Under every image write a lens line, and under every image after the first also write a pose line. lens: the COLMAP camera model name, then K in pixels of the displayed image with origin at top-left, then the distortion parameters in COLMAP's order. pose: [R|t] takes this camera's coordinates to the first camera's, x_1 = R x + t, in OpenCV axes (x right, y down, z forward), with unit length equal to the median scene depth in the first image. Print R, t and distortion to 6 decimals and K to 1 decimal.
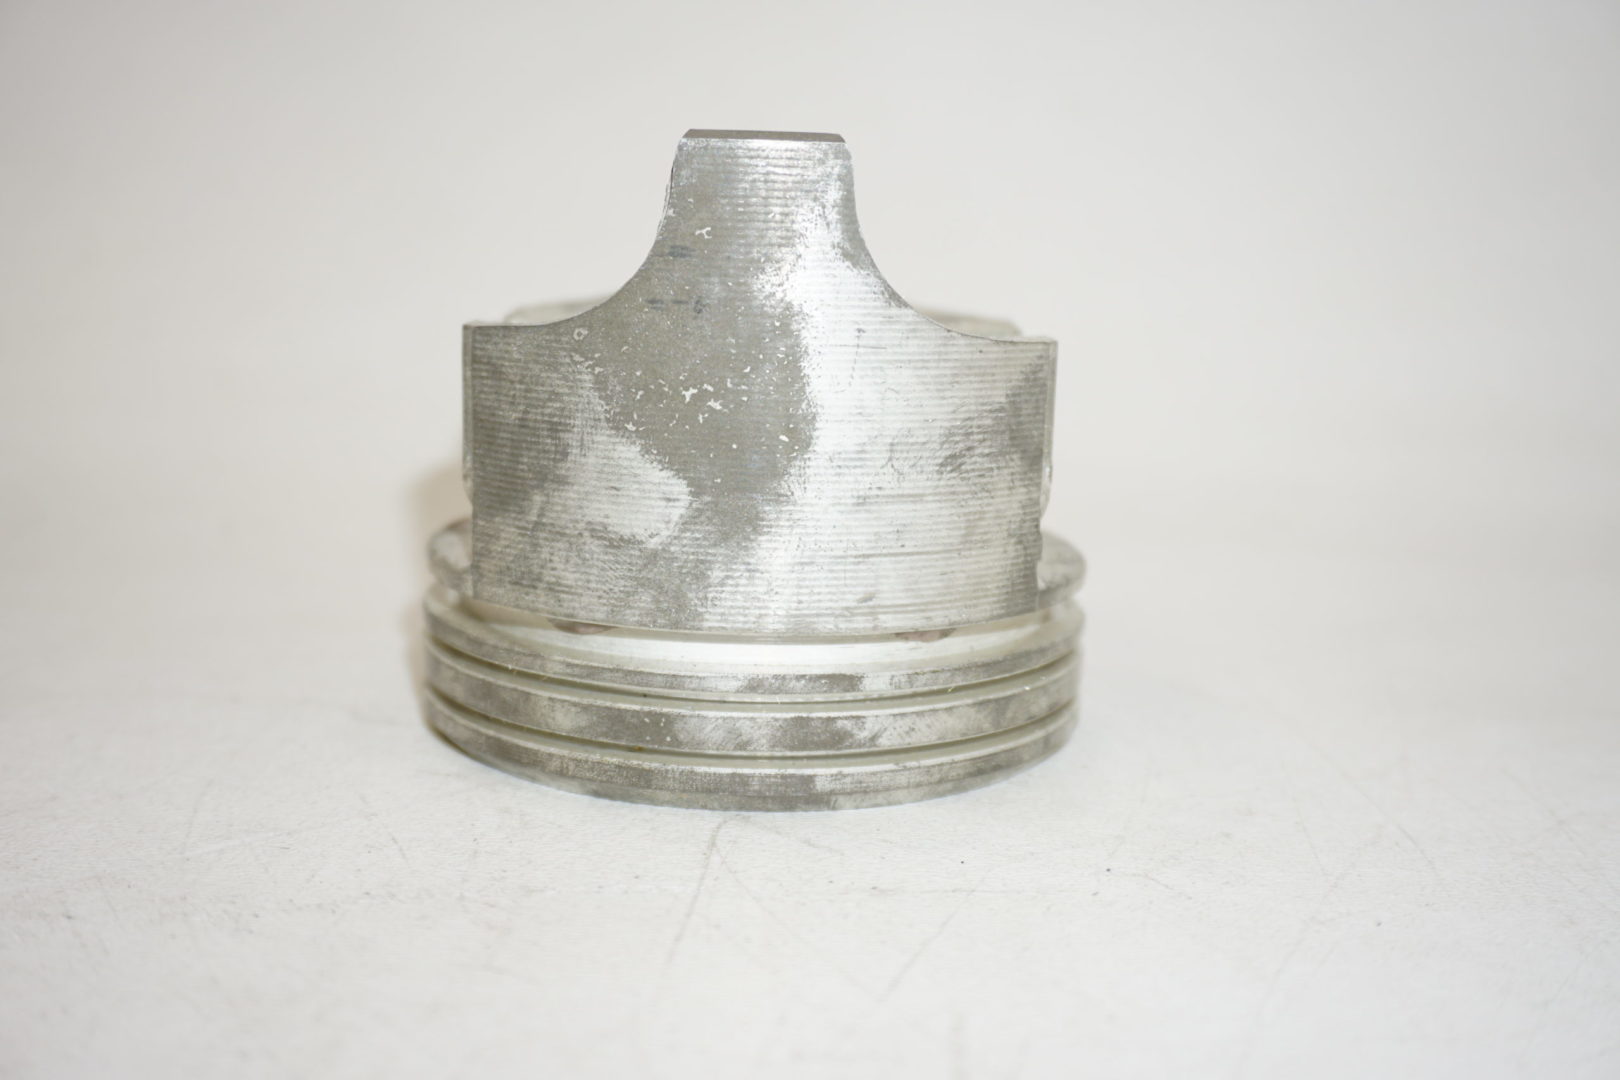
lens RADIAL K [[1839.1, 0, 810.0], [0, 1839.1, 540.0], [0, 0, 1]] dist [0.002395, -0.011746]
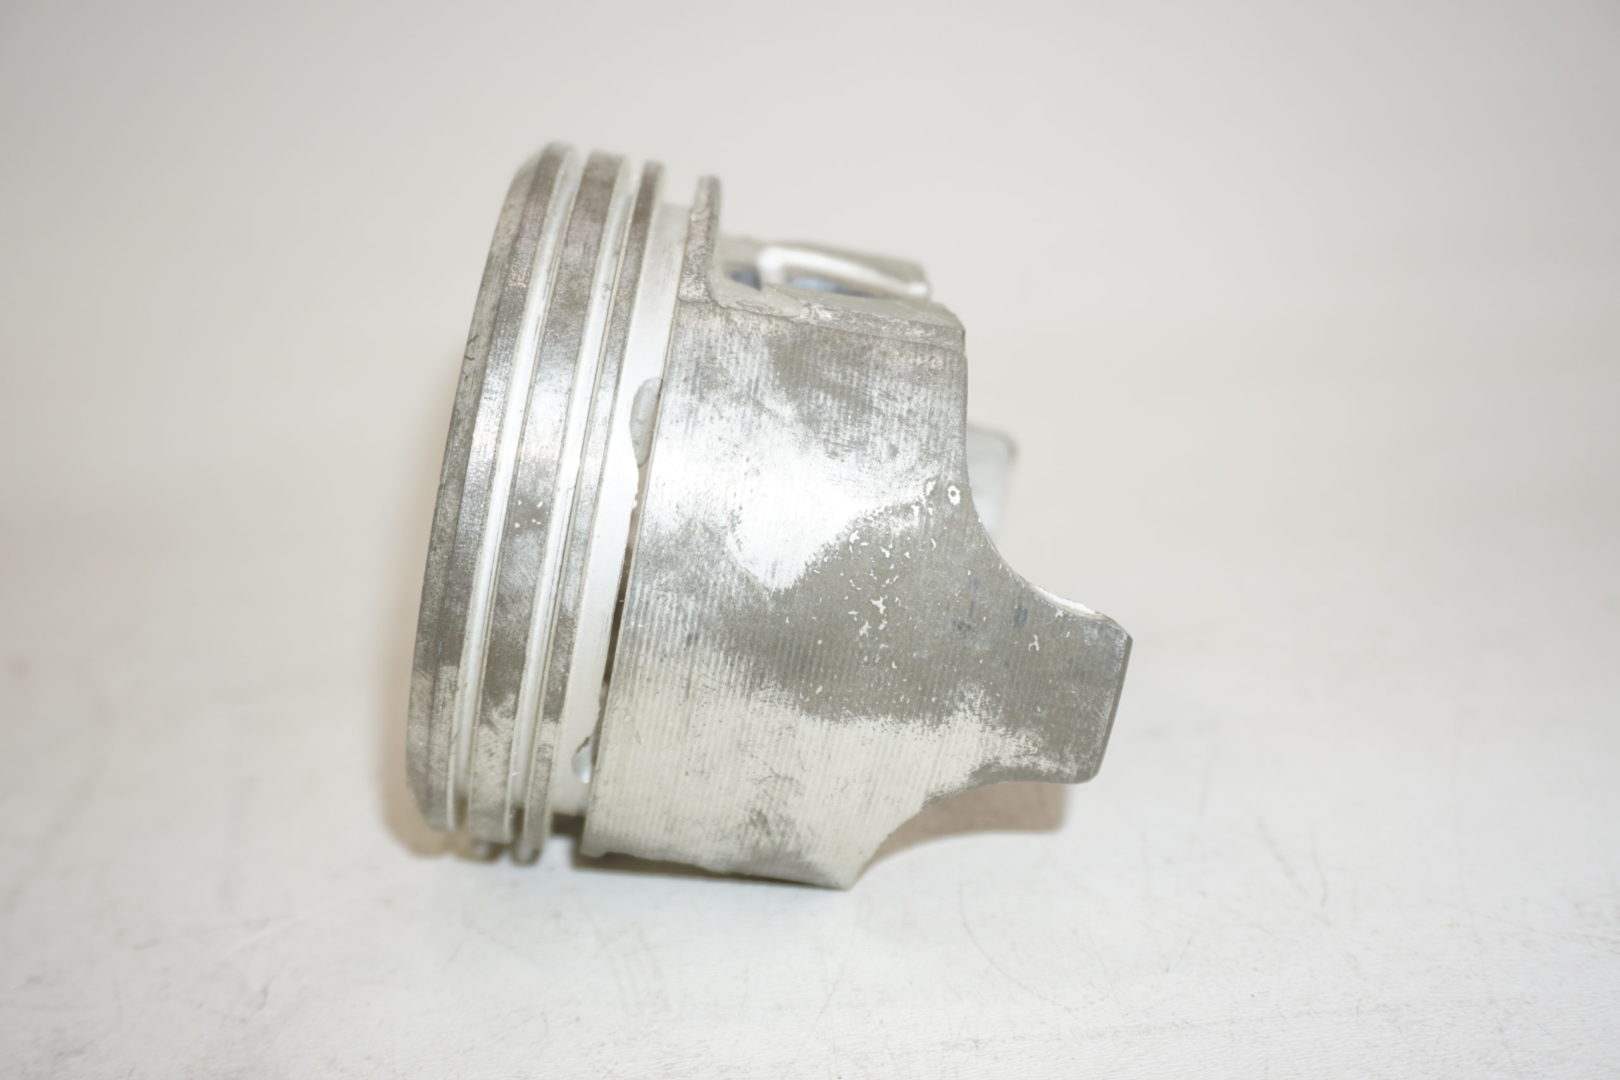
lens RADIAL K [[1839.1, 0, 810.0], [0, 1839.1, 540.0], [0, 0, 1]] dist [0.002395, -0.011746]
pose [[-0.161648, 0.949471, 0.269027, -0.349354], [-0.963186, -0.092457, -0.252437, 0.202862], [-0.214808, -0.299929, 0.929462, 0.105657]]
